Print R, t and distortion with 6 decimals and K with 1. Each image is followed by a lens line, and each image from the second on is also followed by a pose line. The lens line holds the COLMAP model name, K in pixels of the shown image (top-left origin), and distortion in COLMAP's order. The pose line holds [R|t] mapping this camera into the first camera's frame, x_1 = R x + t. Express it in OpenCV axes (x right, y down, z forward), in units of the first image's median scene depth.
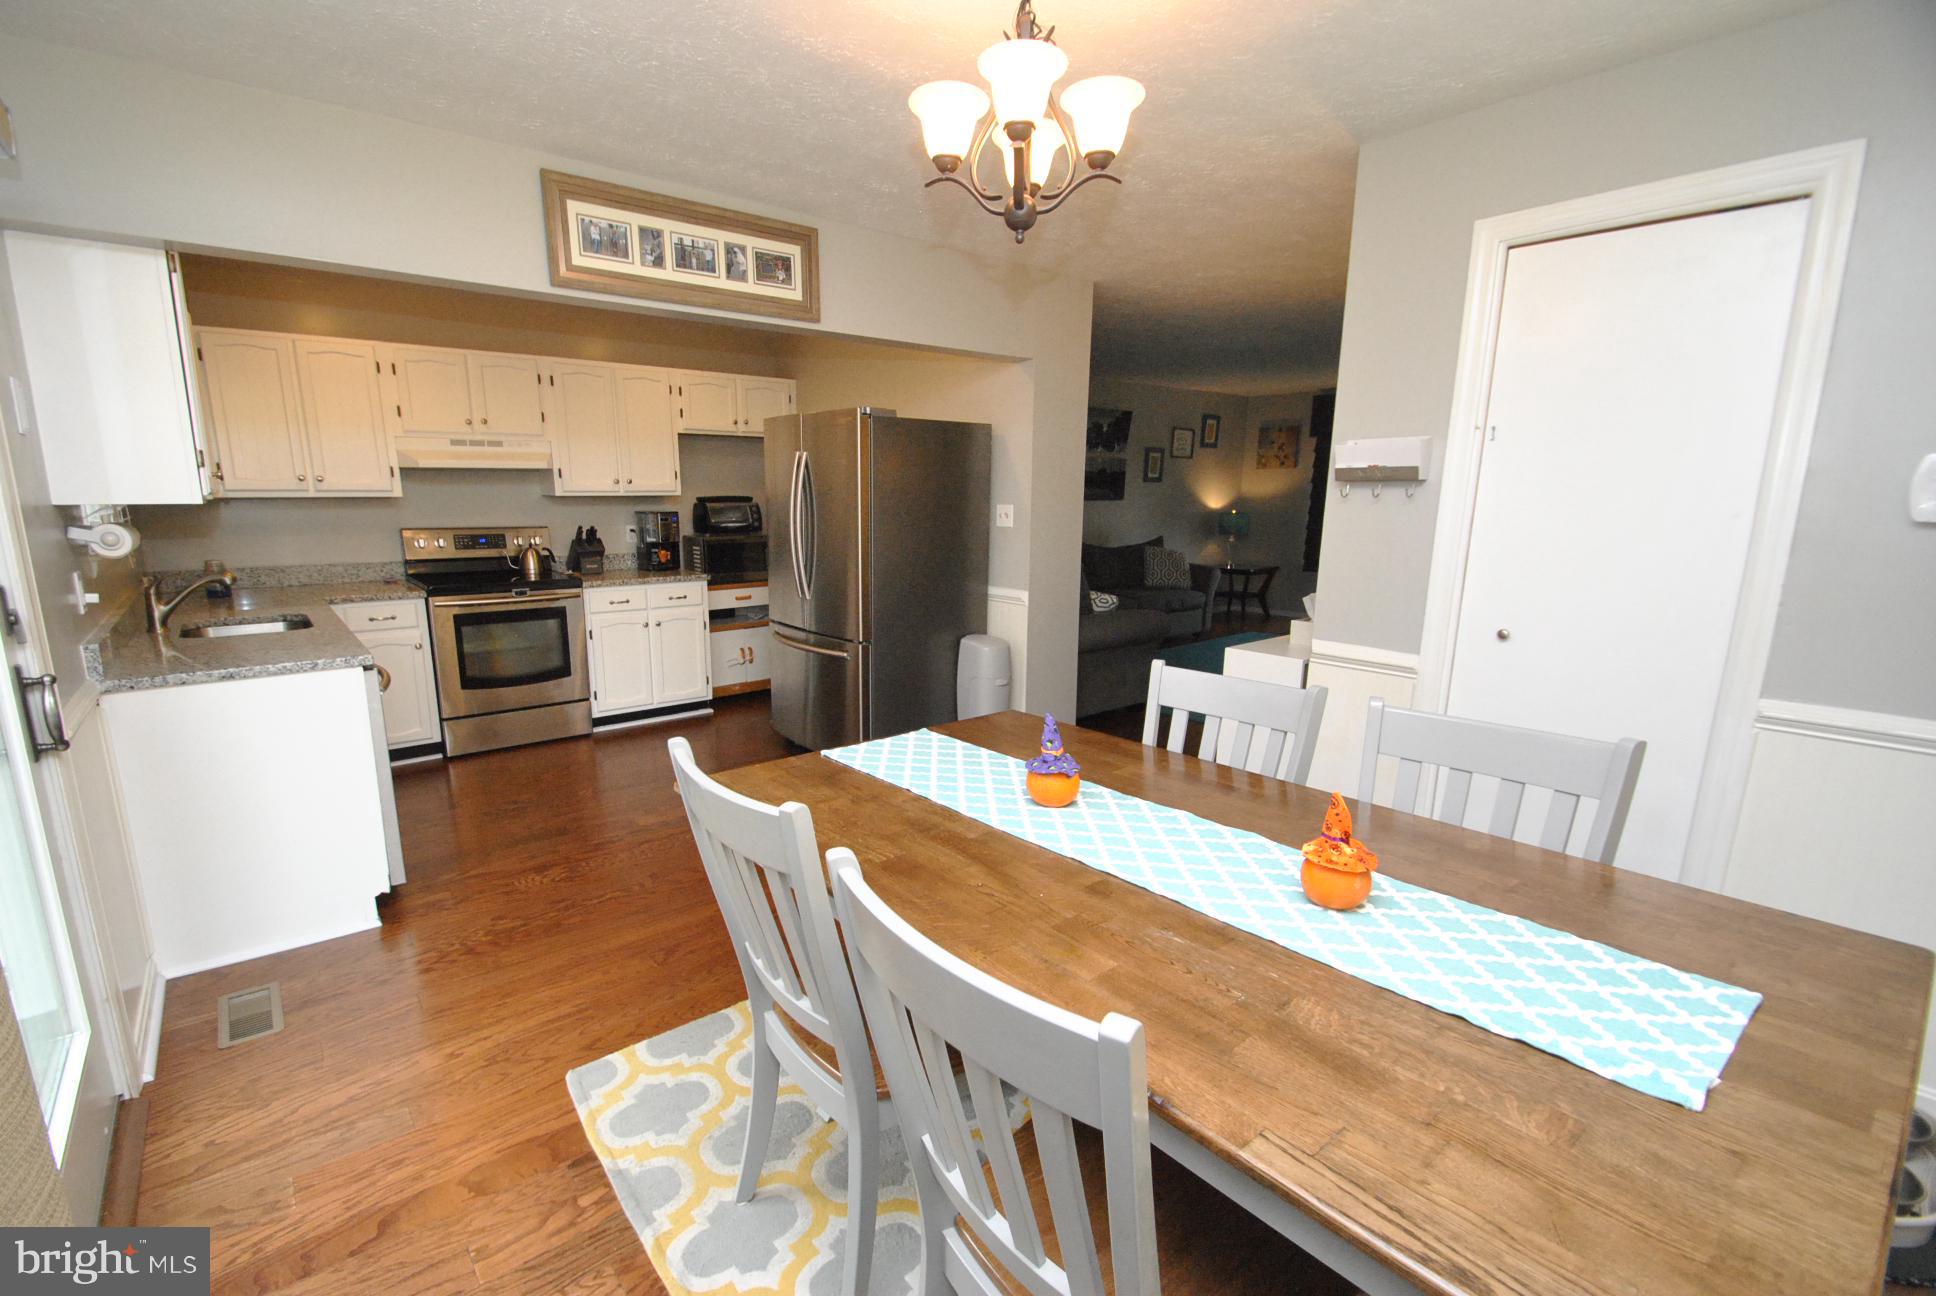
lens RADIAL K [[844.8, 0, 927.5], [0, 844.8, 684.4], [0, 0, 1]] dist [0.001424, -0.009389]
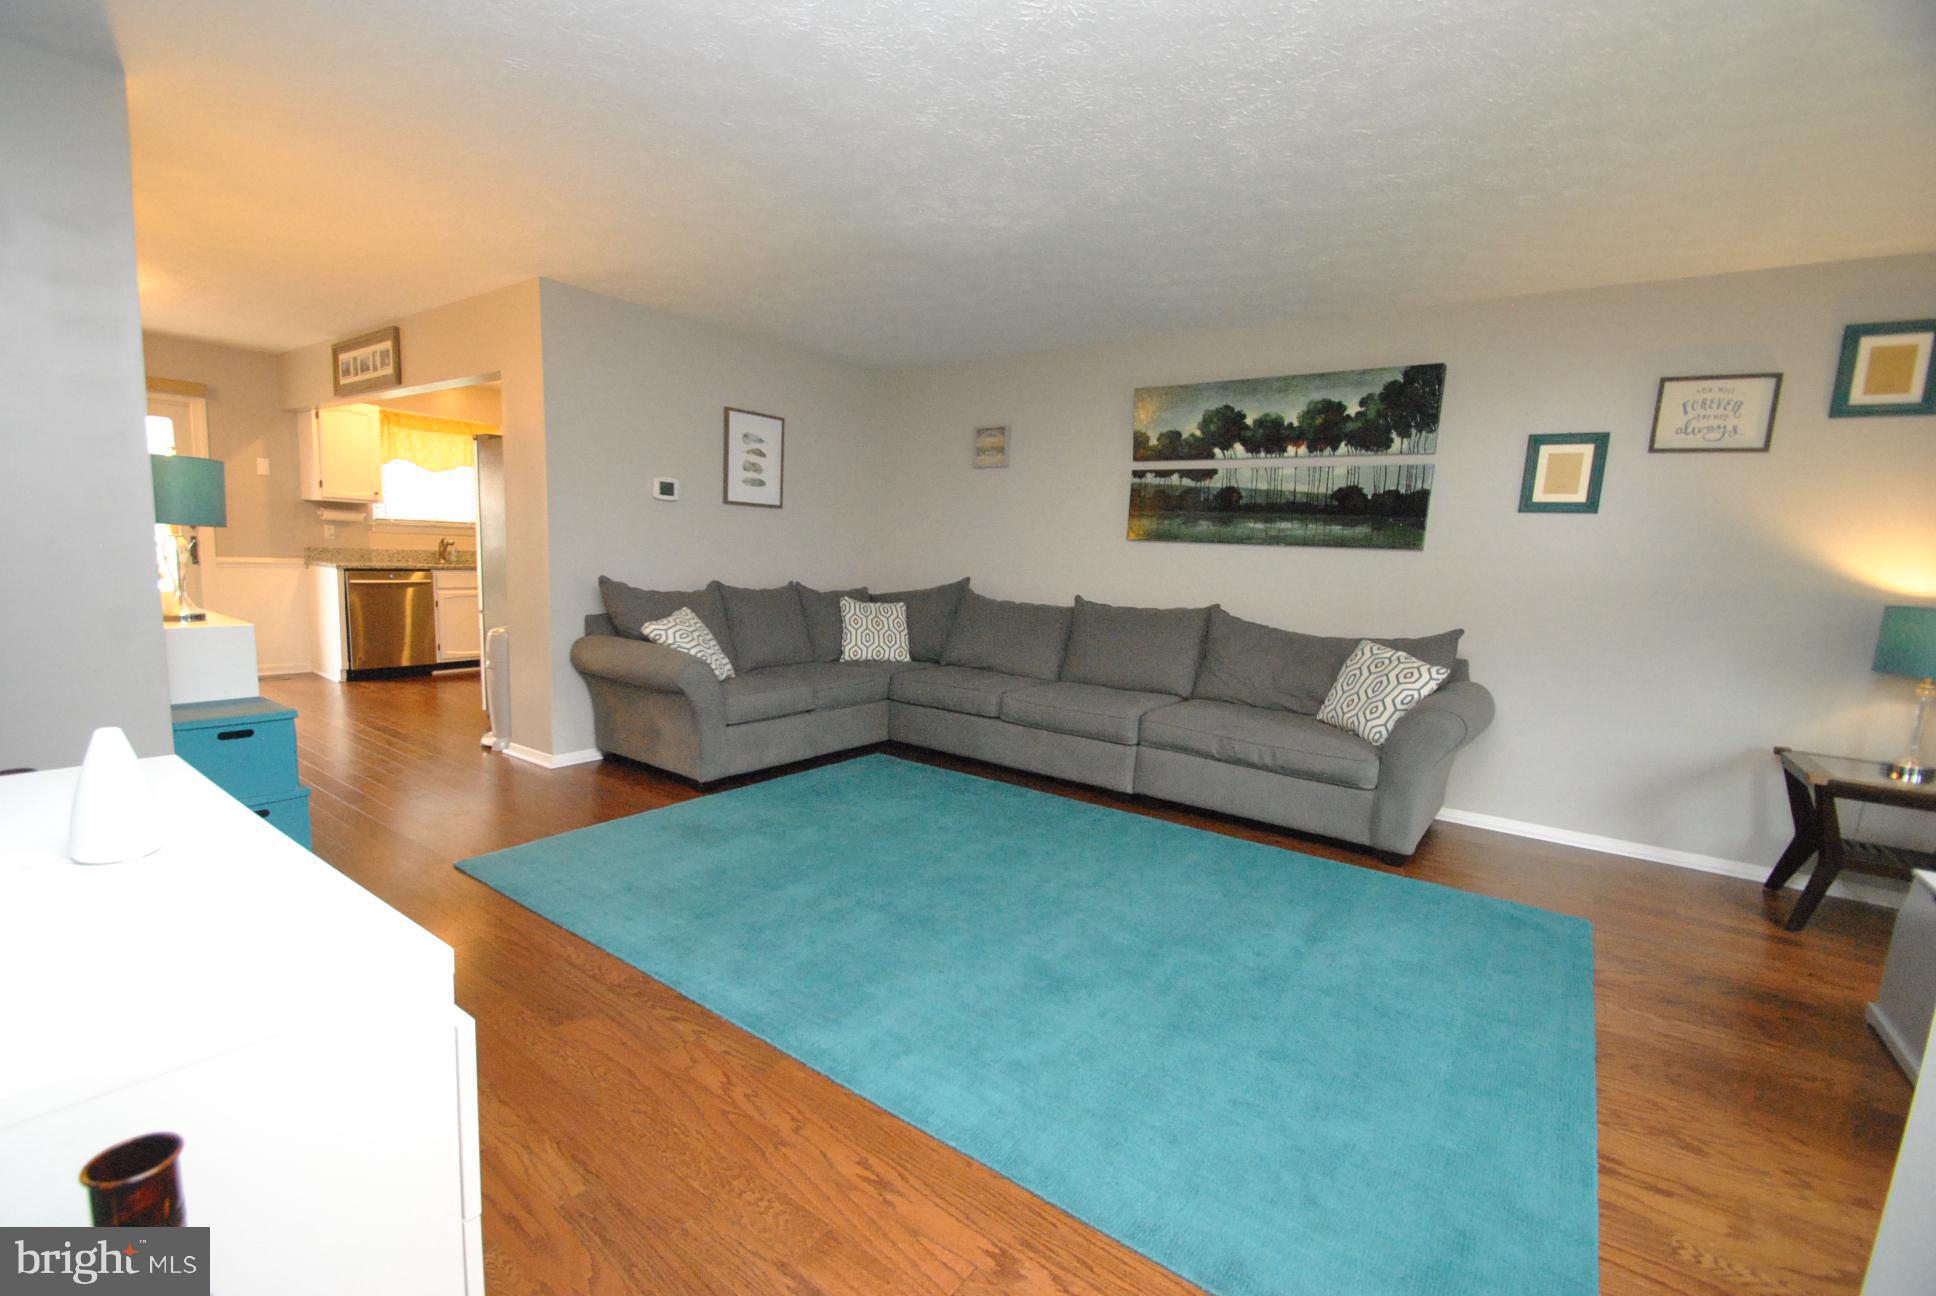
lens RADIAL K [[844.8, 0, 943.0], [0, 844.8, 676.6], [0, 0, 1]] dist [0.001424, -0.009389]
pose [[0.237444, 0.153939, -0.959126, 0.635021], [-0.260055, 0.961398, 0.089924, -0.119441], [0.935944, 0.228074, 0.268310, 0.626803]]
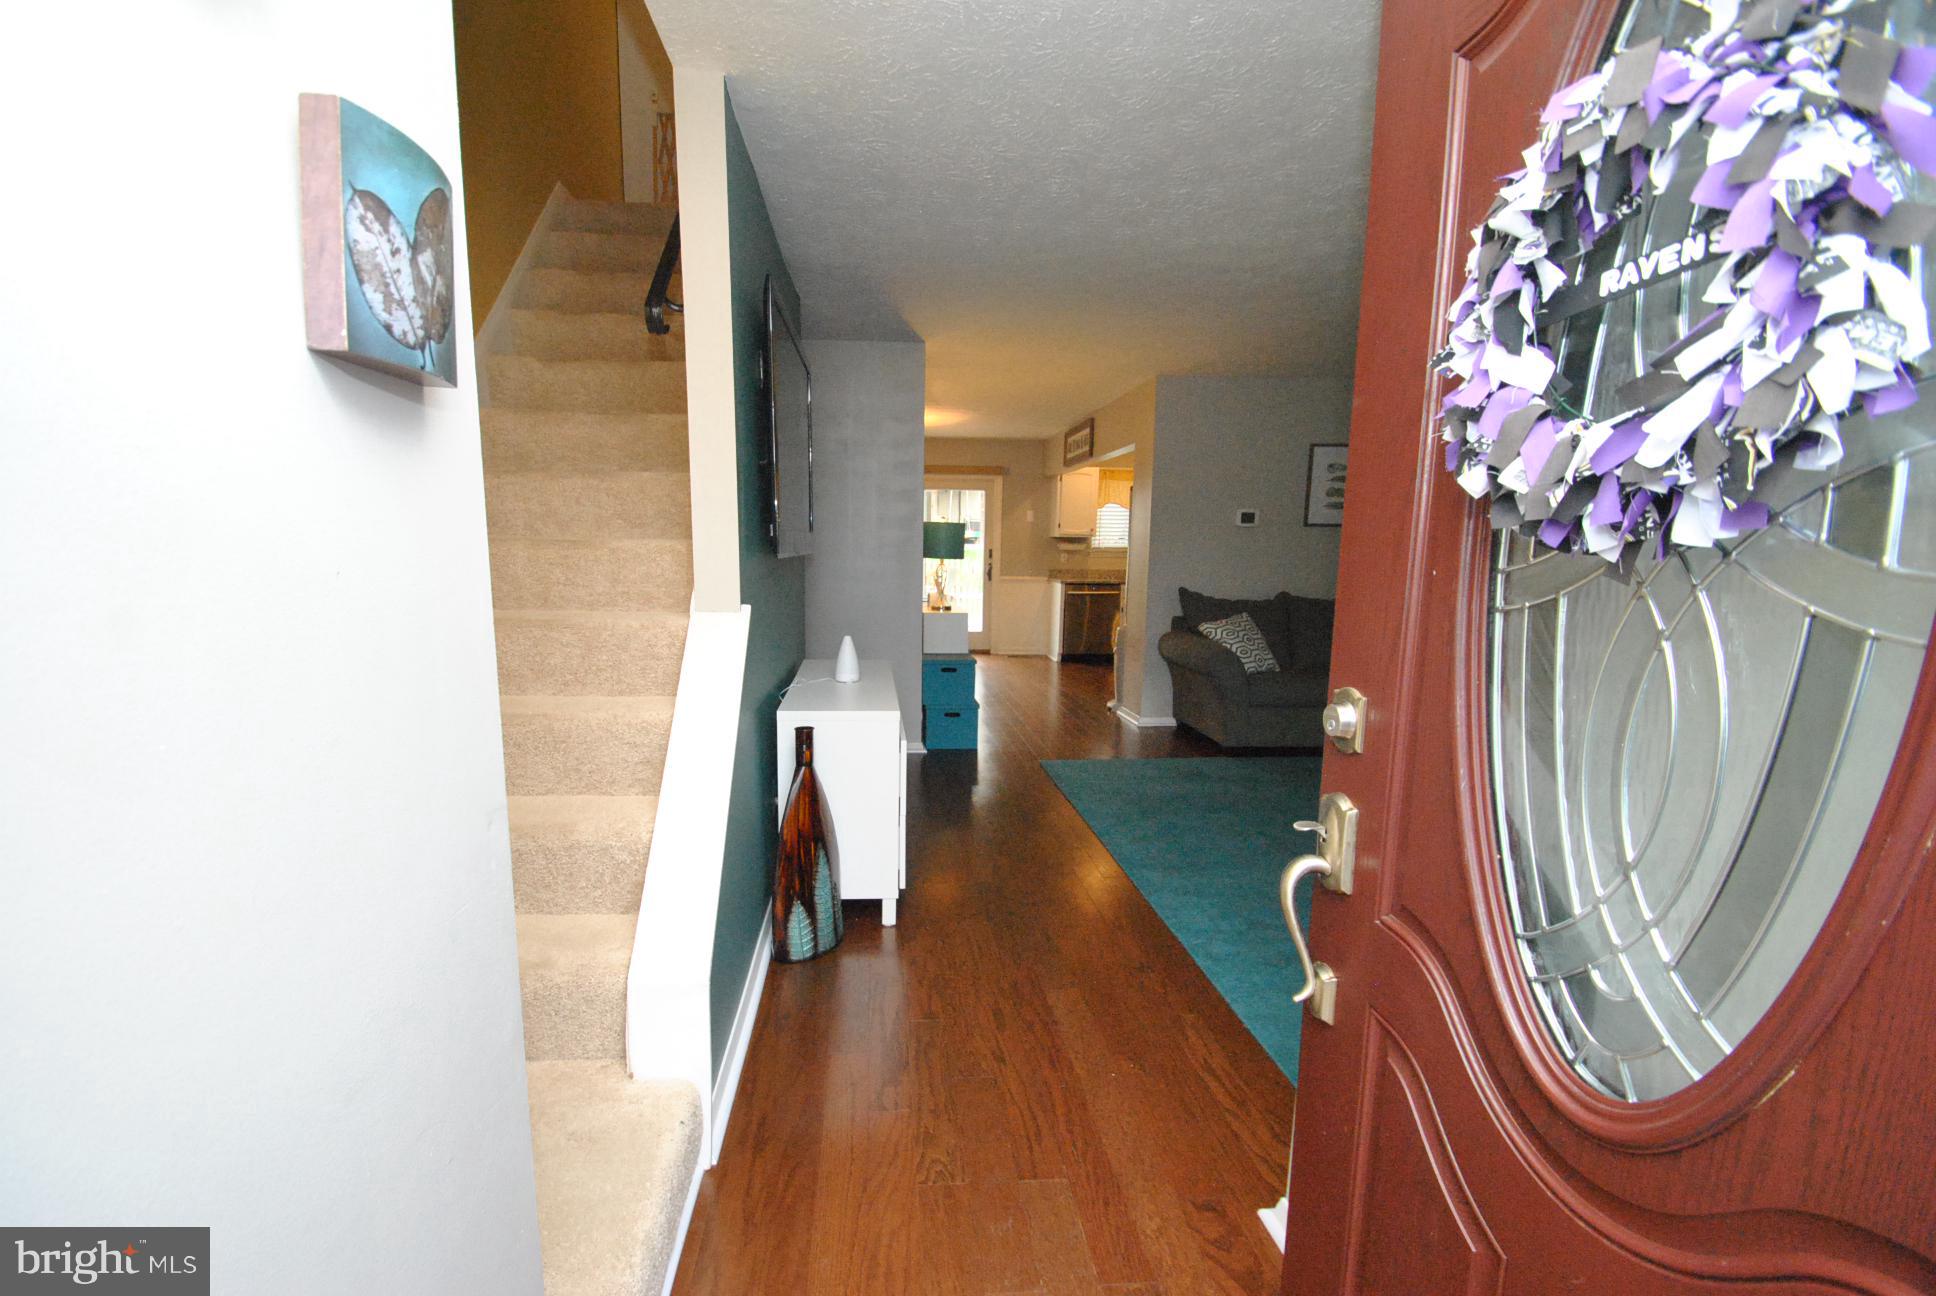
lens RADIAL K [[844.8, 0, 925.7], [0, 844.8, 665.6], [0, 0, 1]] dist [0.001424, -0.009389]
pose [[-0.583812, 0.108305, -0.804632, 0.760639], [-0.191931, 0.944560, 0.266398, -0.159493], [0.788876, 0.309961, -0.530659, 0.771092]]
